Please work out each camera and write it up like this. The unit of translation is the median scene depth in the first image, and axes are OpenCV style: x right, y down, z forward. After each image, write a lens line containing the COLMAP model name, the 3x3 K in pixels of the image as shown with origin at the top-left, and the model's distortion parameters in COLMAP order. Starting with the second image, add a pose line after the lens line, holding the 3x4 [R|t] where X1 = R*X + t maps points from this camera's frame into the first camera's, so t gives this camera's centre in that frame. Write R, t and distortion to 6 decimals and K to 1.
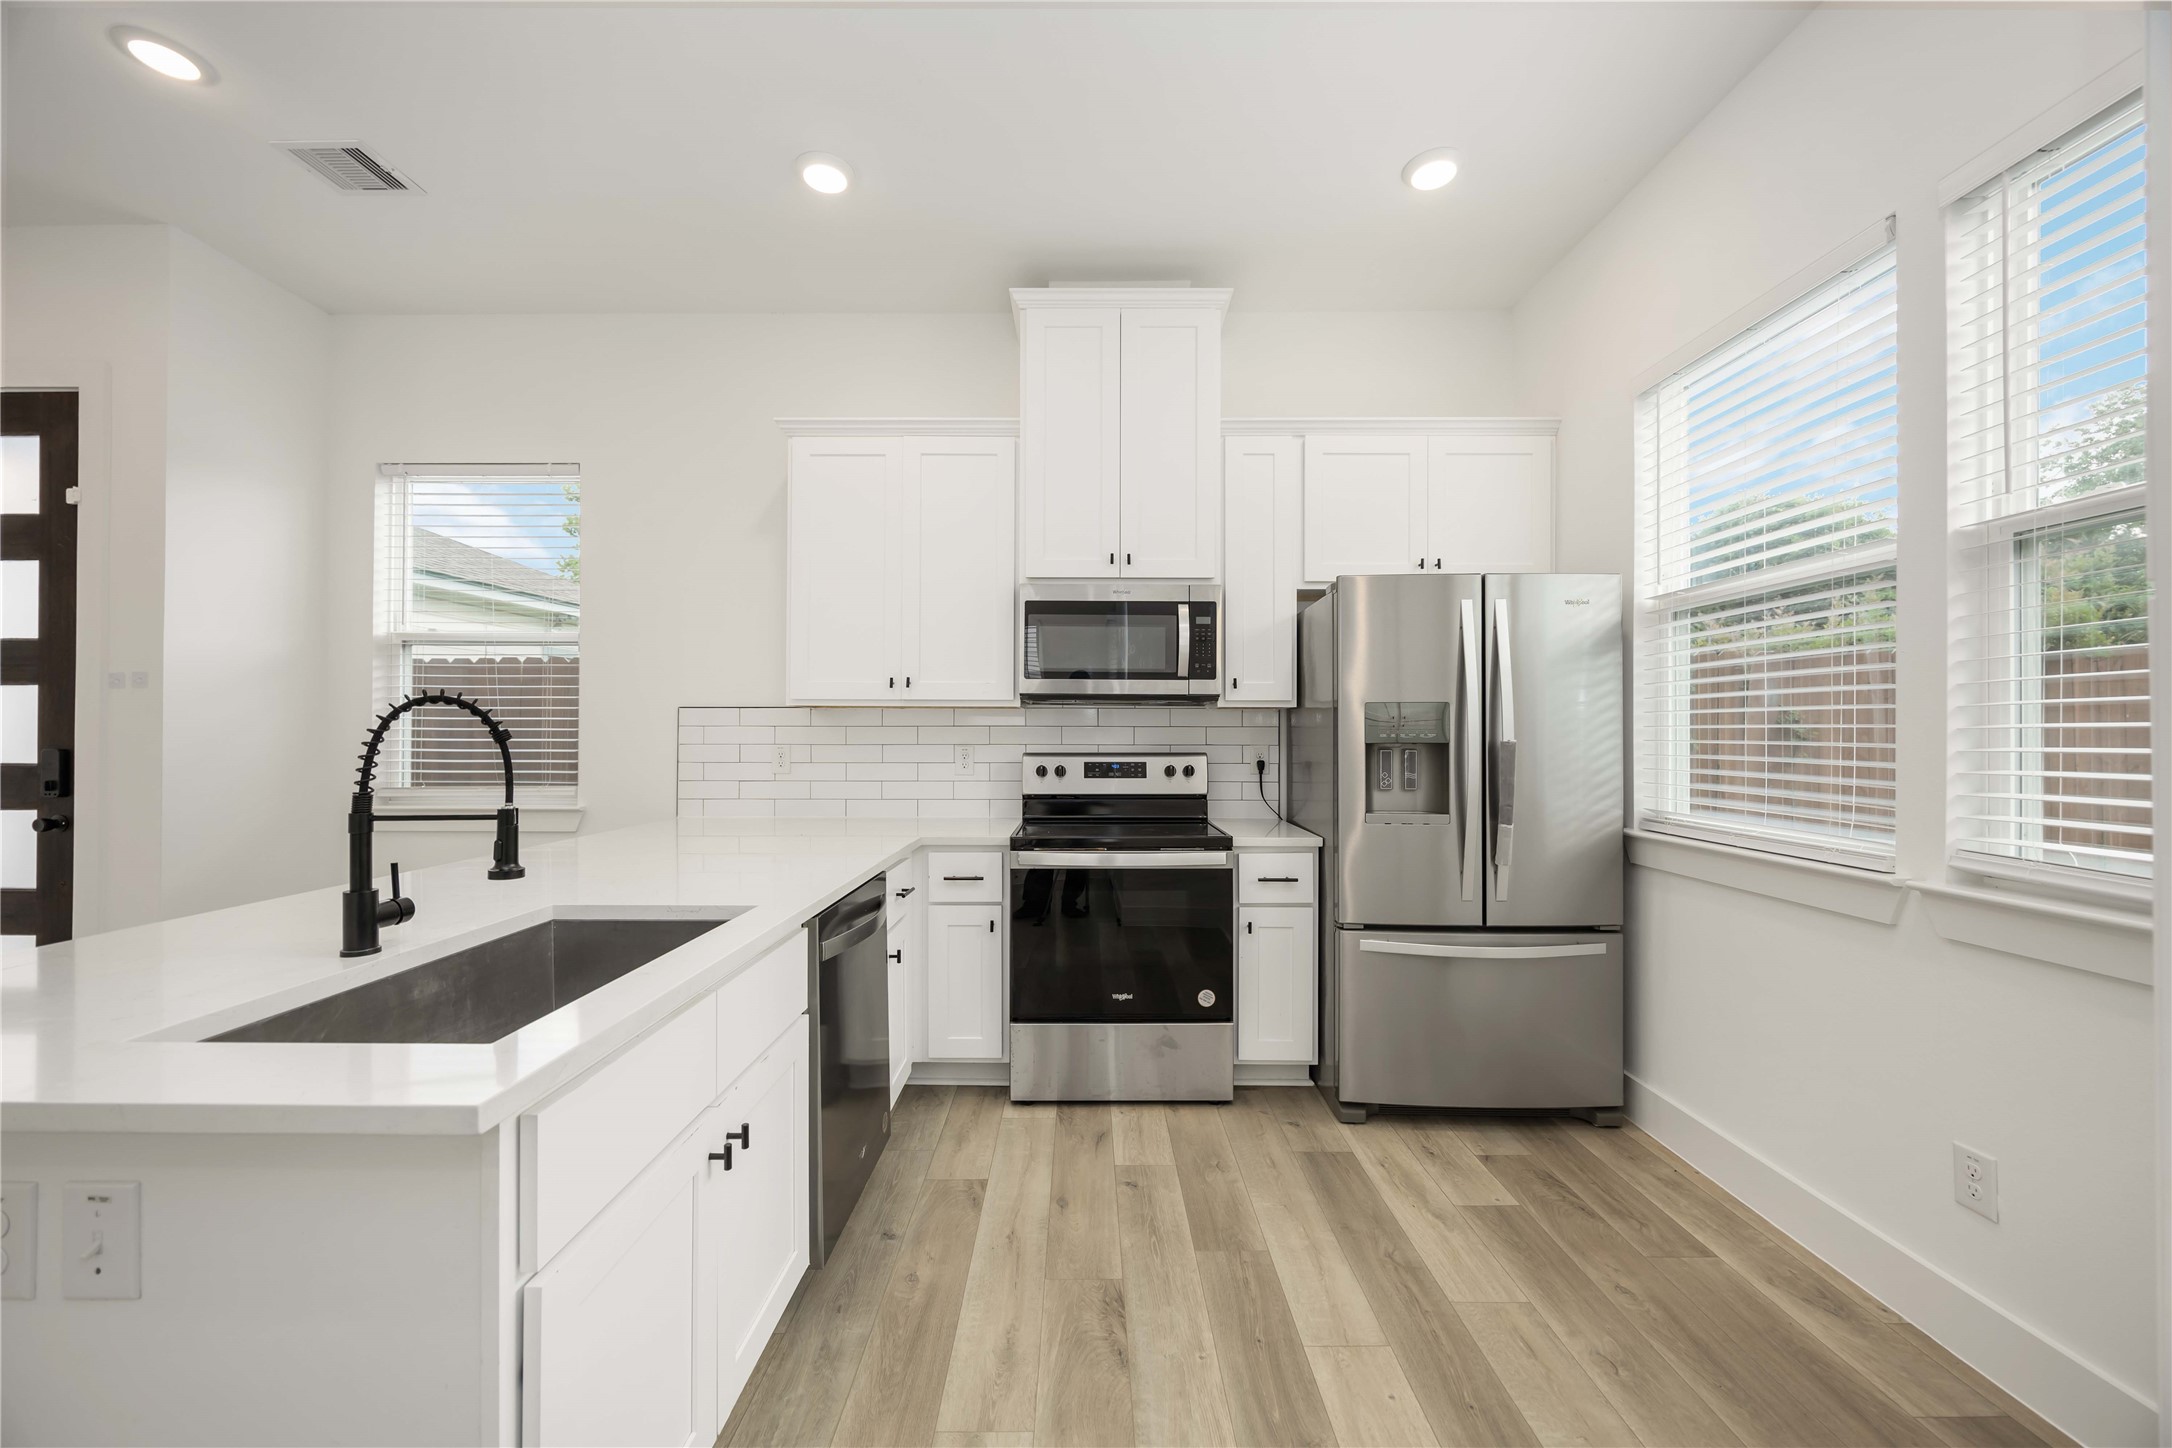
lens RADIAL K [[831.3, 0, 1089.4], [0, 831.3, 730.1], [0, 0, 1]] dist [-0.001249, -0.000935]
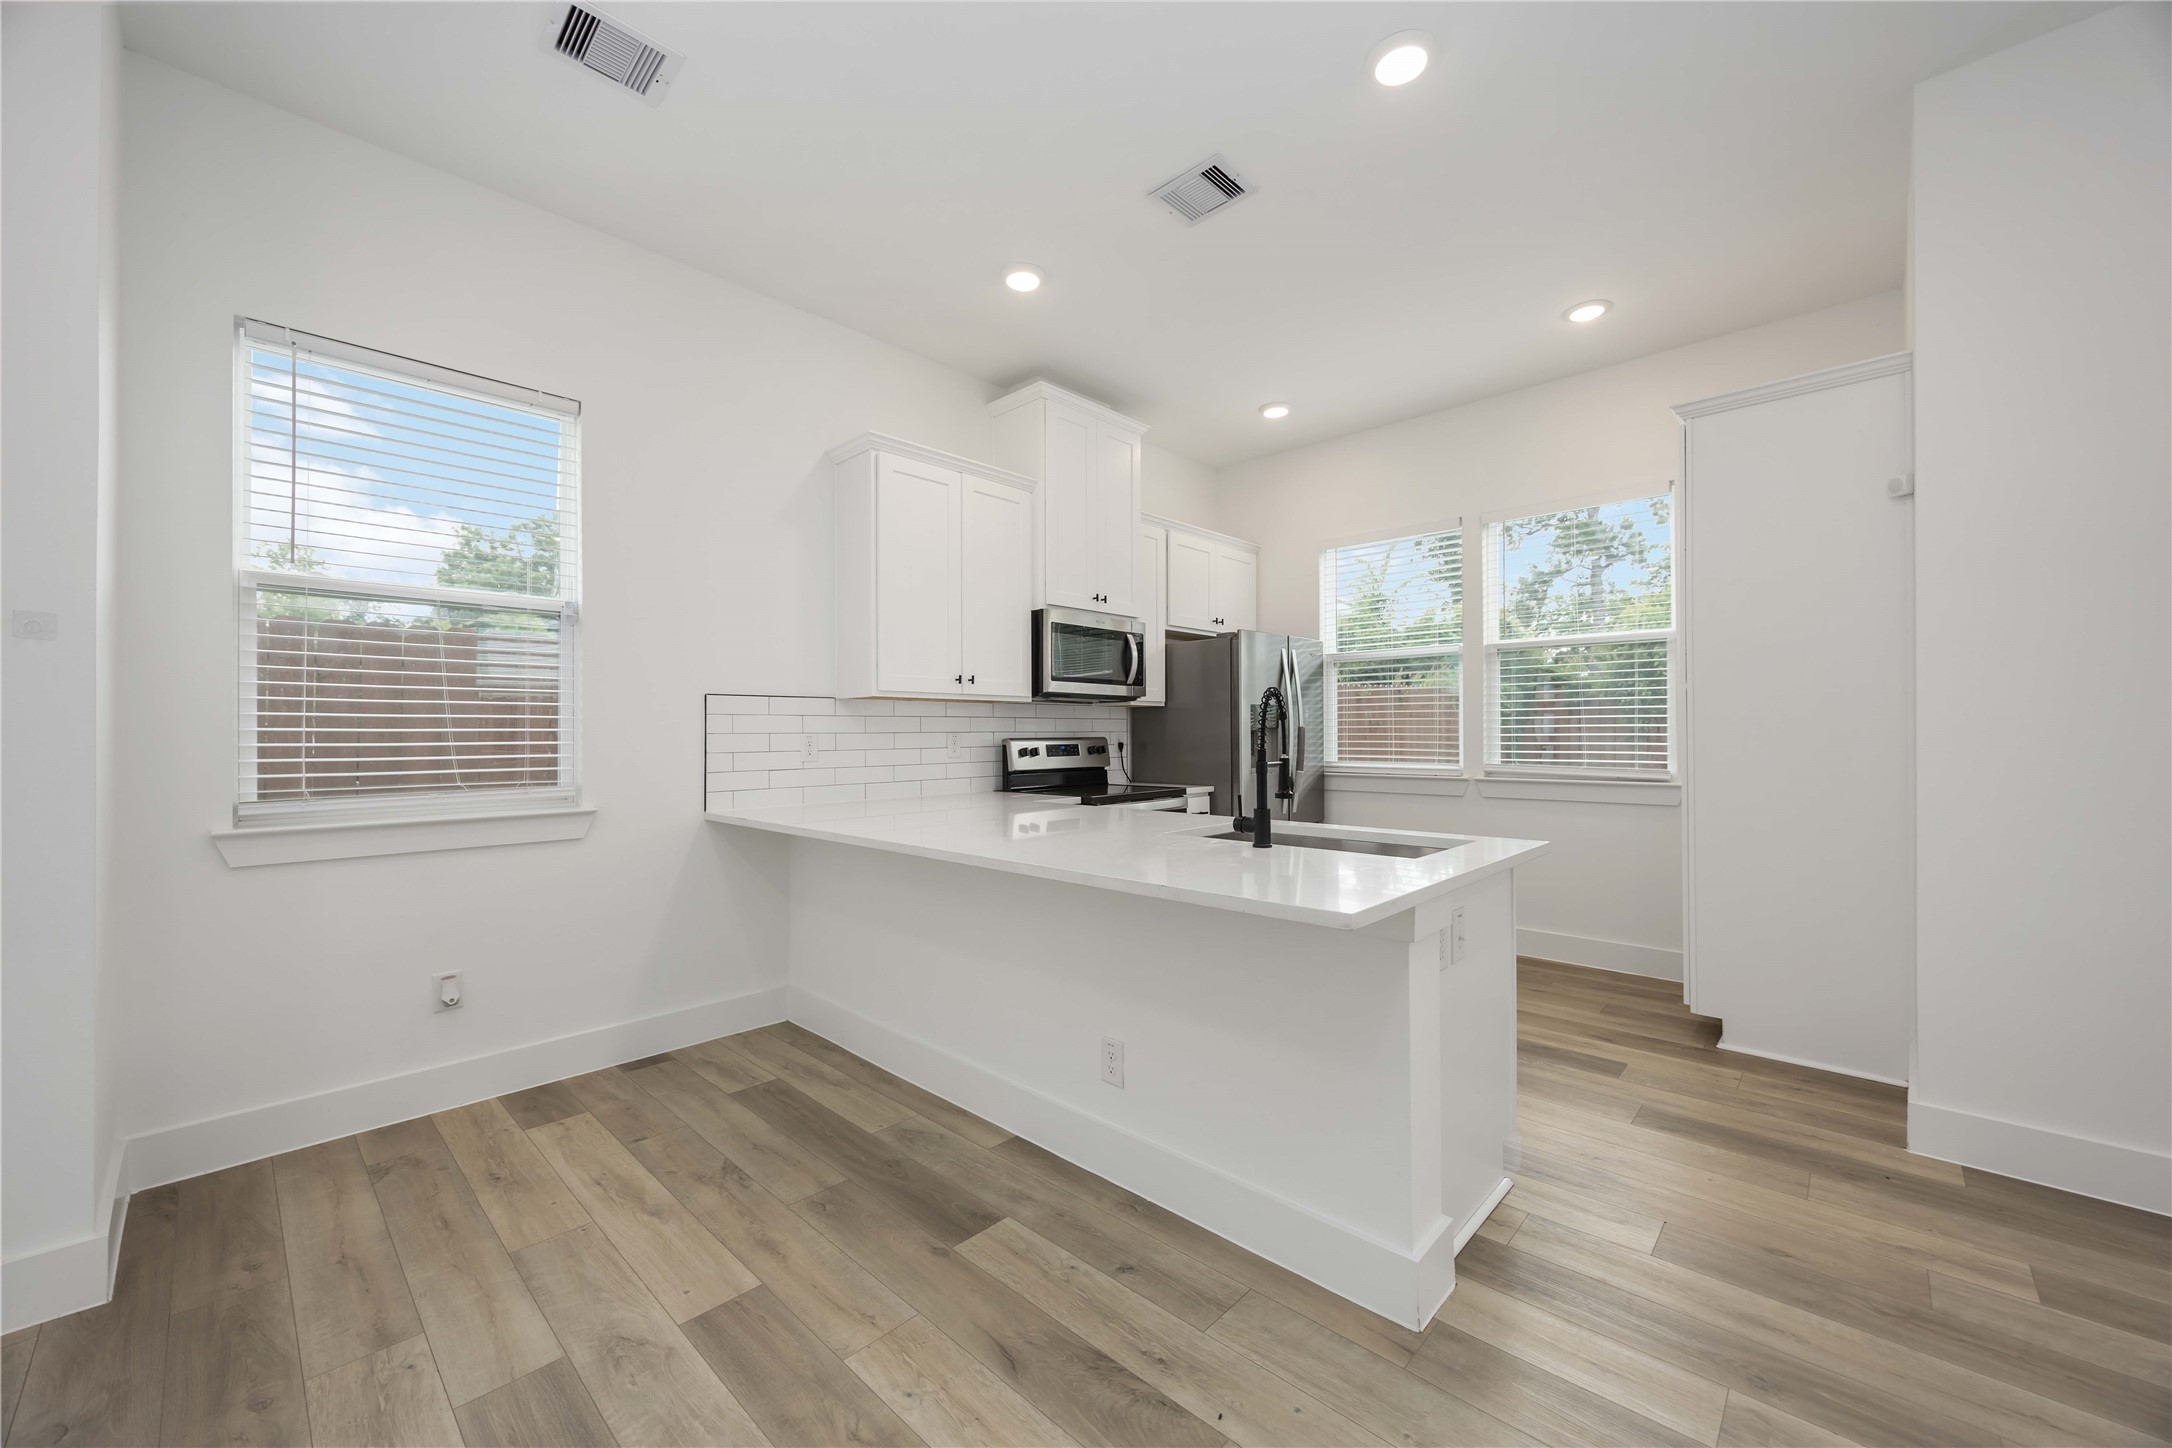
lens RADIAL K [[831.3, 0, 1088.0], [0, 831.3, 726.6], [0, 0, 1]] dist [-0.001249, -0.000935]
pose [[0.685872, -0.000587, 0.727722, -0.974197], [-0.002962, 0.999989, 0.003598, 0.004811], [-0.727716, -0.004624, 0.685863, 0.049792]]
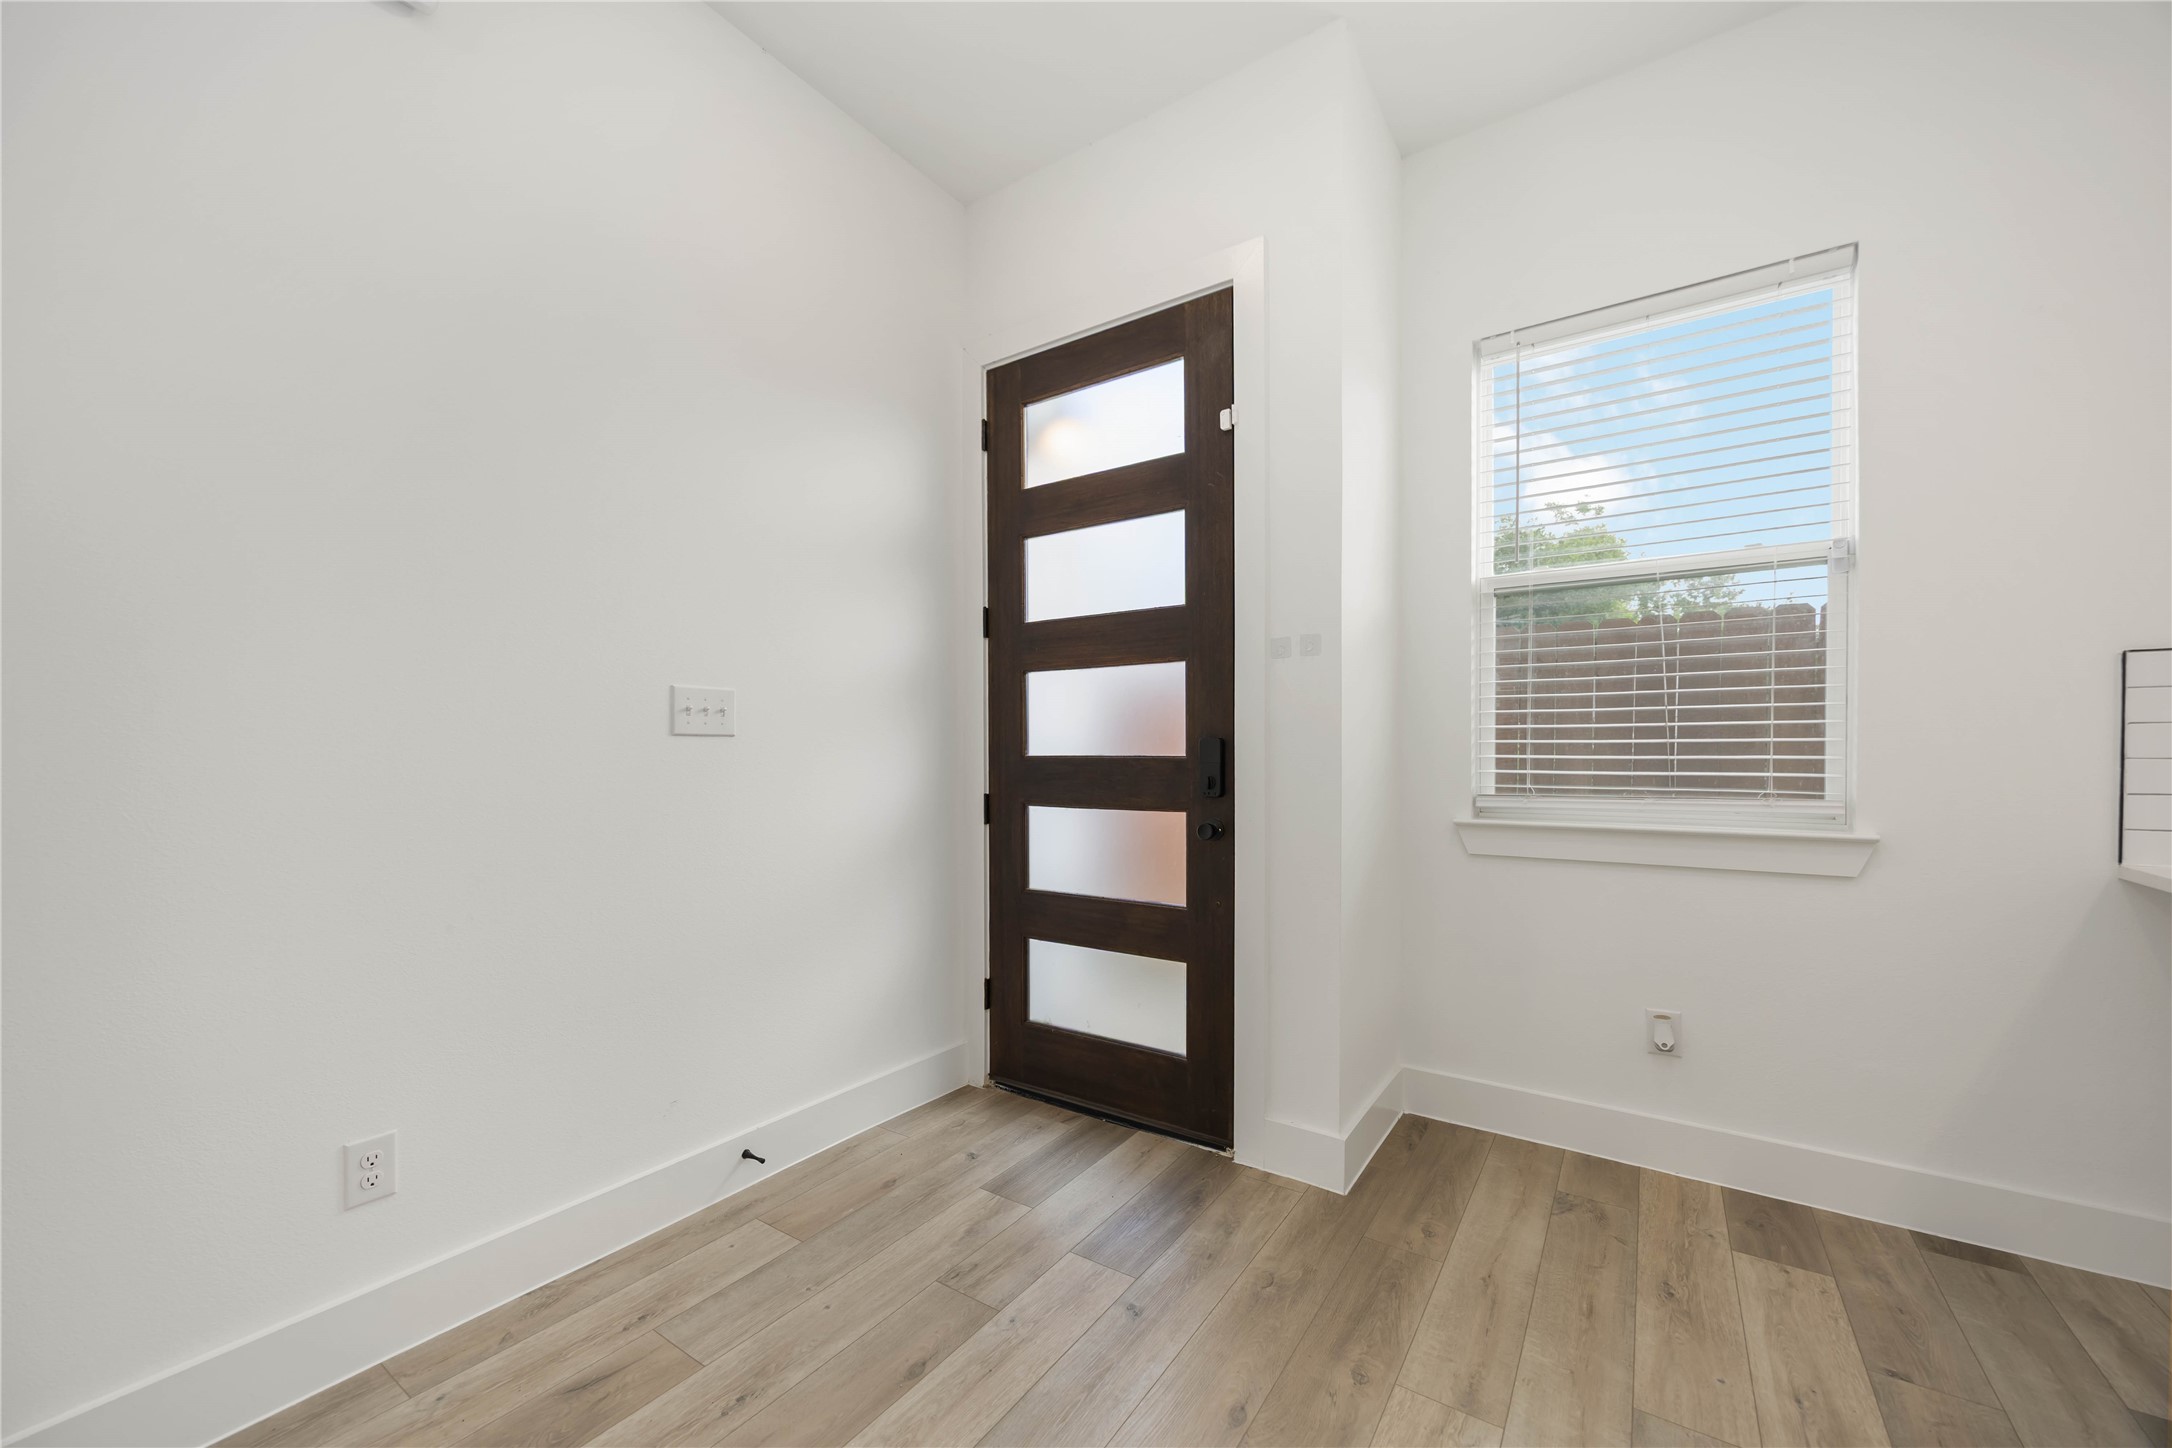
lens RADIAL K [[831.3, 0, 1084.9], [0, 831.3, 762.9], [0, 0, 1]] dist [-0.001249, -0.000935]
pose [[0.826207, 0.001924, -0.563363, -0.816068], [0.011011, 0.999748, 0.019563, 0.027220], [0.563259, -0.022366, 0.825978, 0.234920]]
